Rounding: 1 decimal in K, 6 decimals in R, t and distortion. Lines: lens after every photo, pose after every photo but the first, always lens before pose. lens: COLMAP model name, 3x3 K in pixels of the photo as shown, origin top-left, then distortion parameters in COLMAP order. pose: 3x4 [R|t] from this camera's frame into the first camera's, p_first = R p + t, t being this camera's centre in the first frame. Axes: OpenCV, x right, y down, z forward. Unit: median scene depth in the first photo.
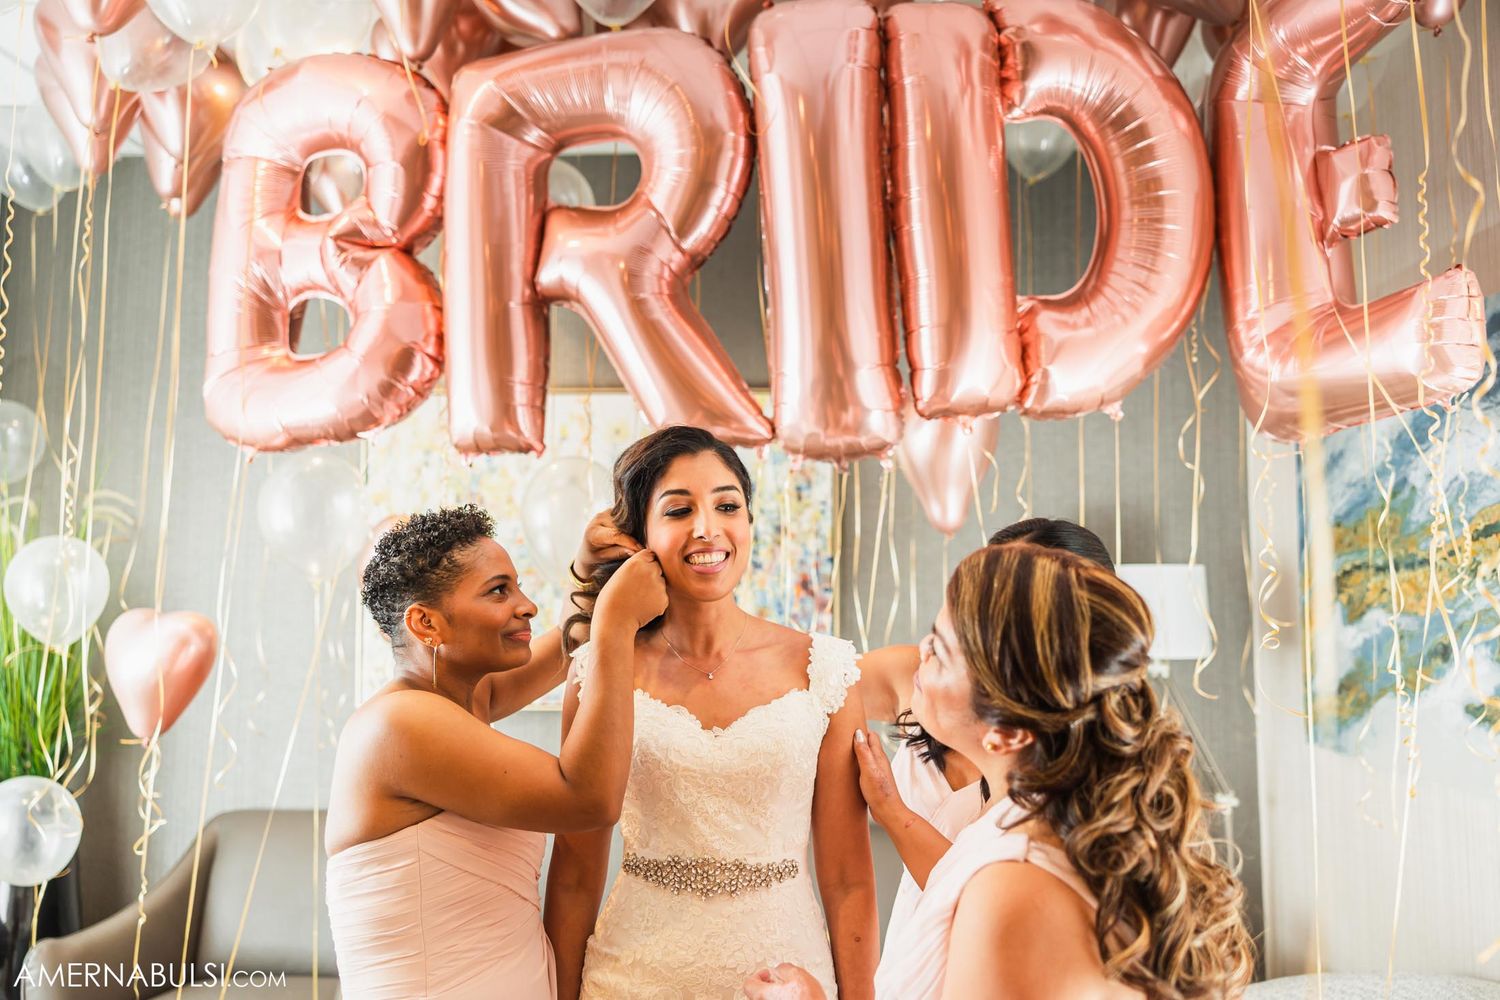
lens RADIAL K [[1233.2, 0, 752.8], [0, 1233.2, 489.6], [0, 0, 1]] dist [-0.037011, -0.001200]
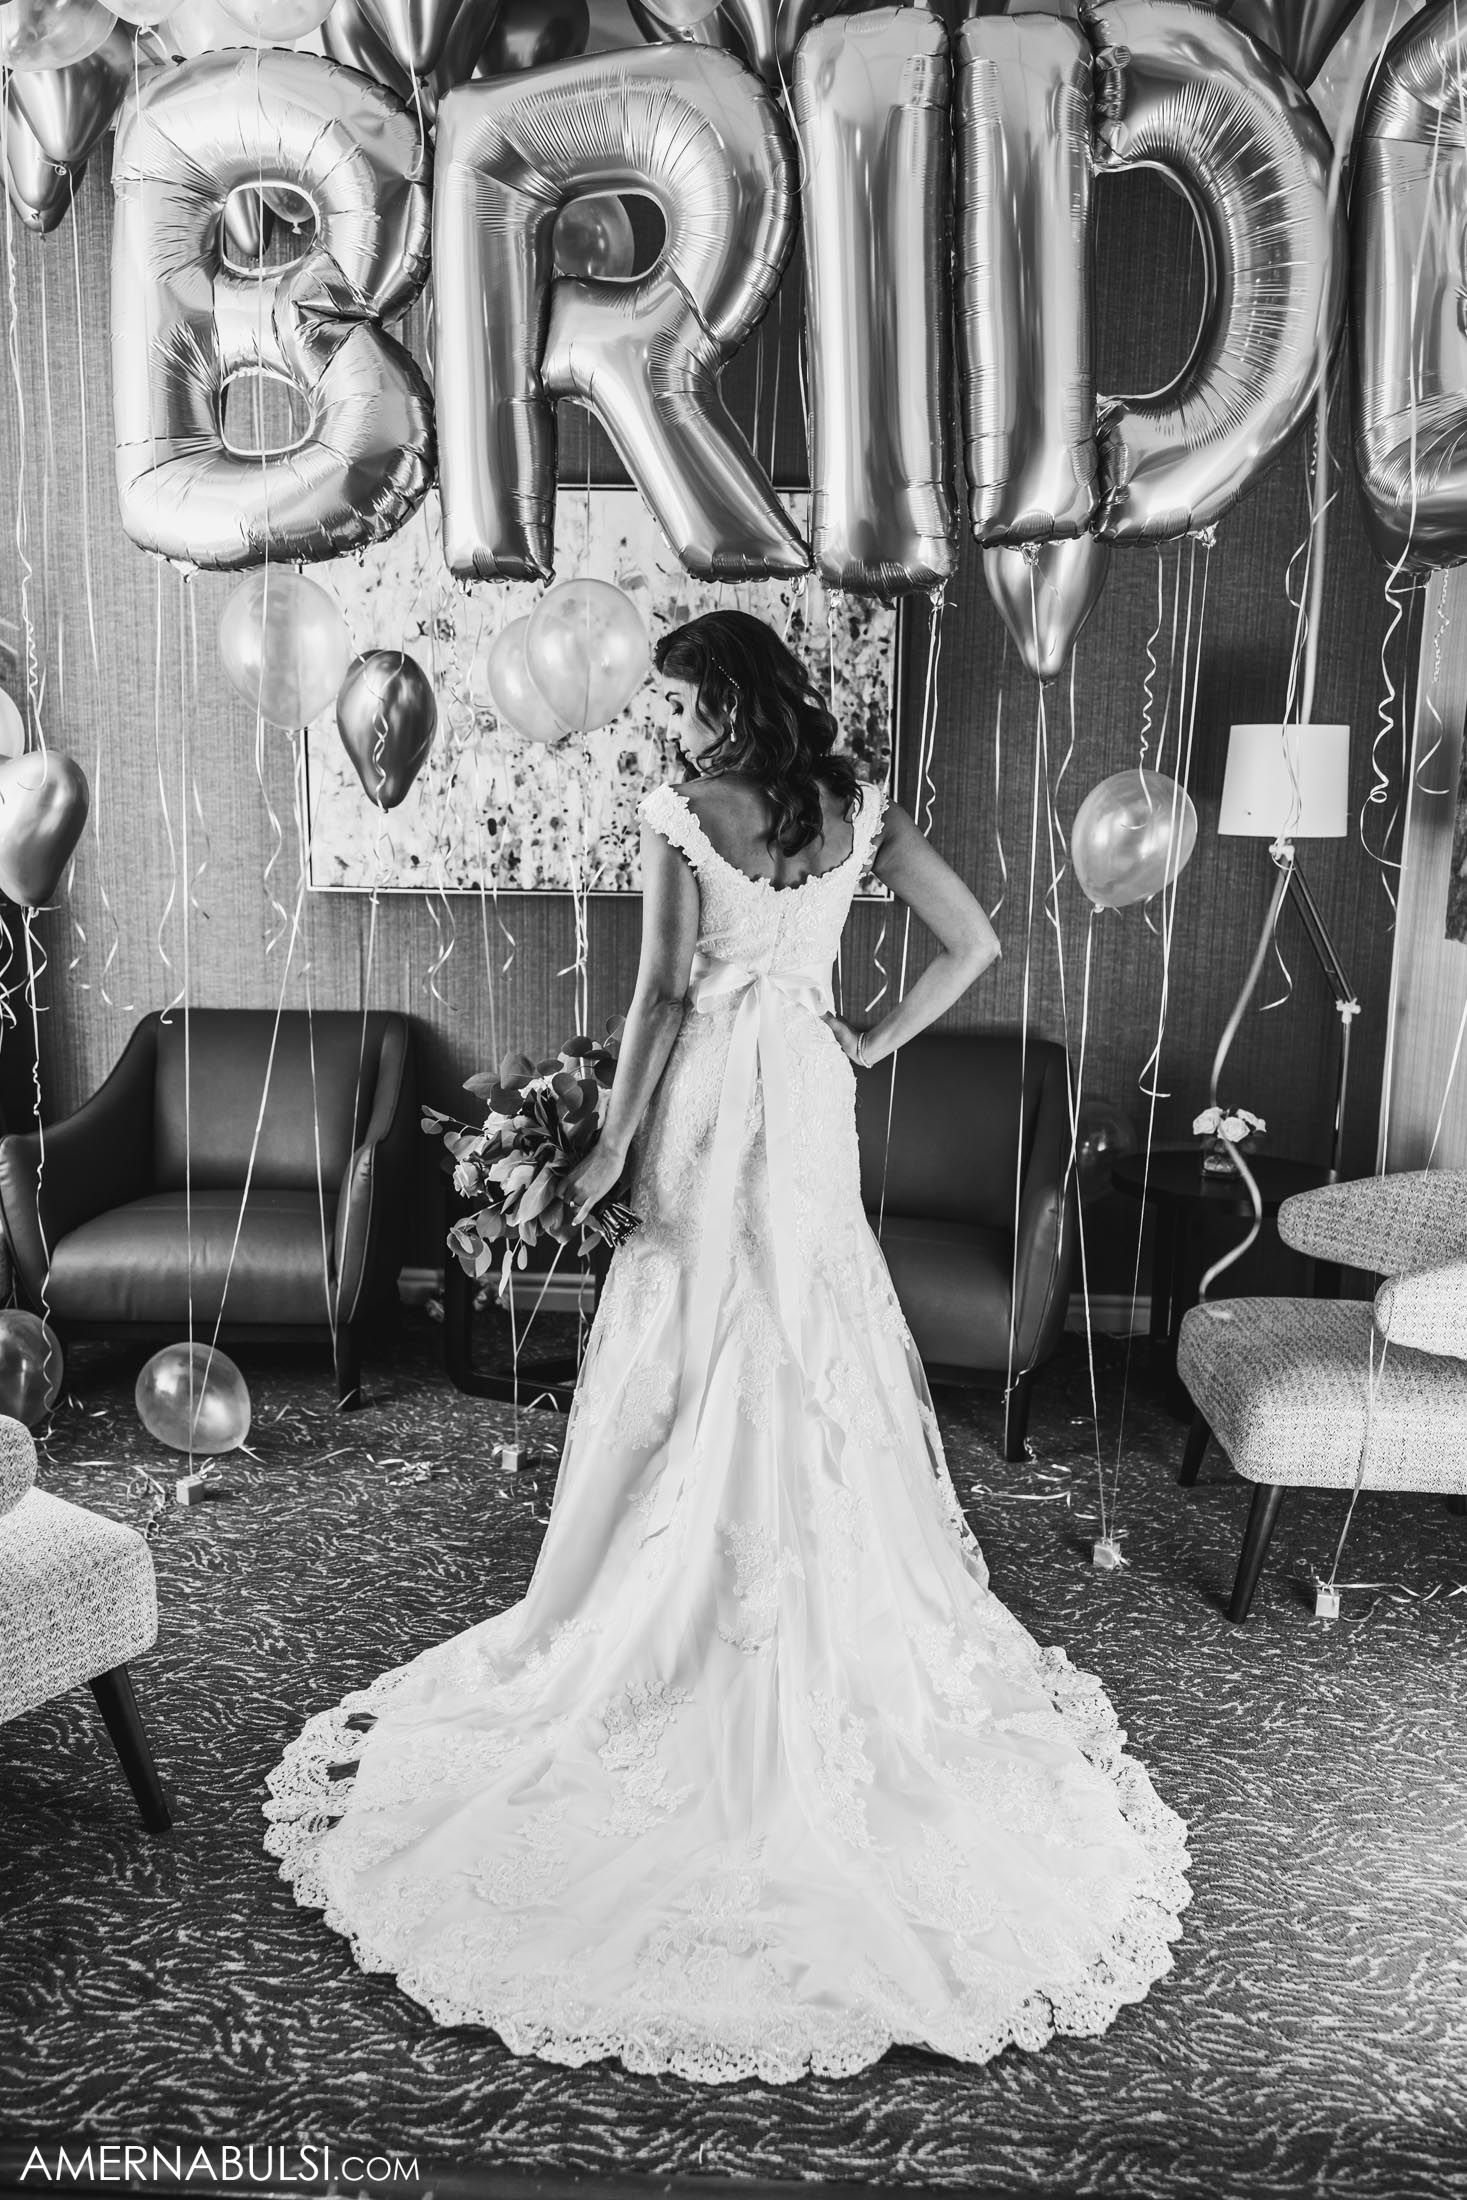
lens RADIAL K [[1933.1, 0, 699.7], [0, 1933.1, 1120.1], [0, 0, 1]] dist [0.059213, -0.024985]
pose [[0.998265, 0.023317, -0.054072, 0.020577], [-0.008793, 0.966993, 0.254650, -0.011548], [0.058225, -0.253733, 0.965520, -0.453727]]
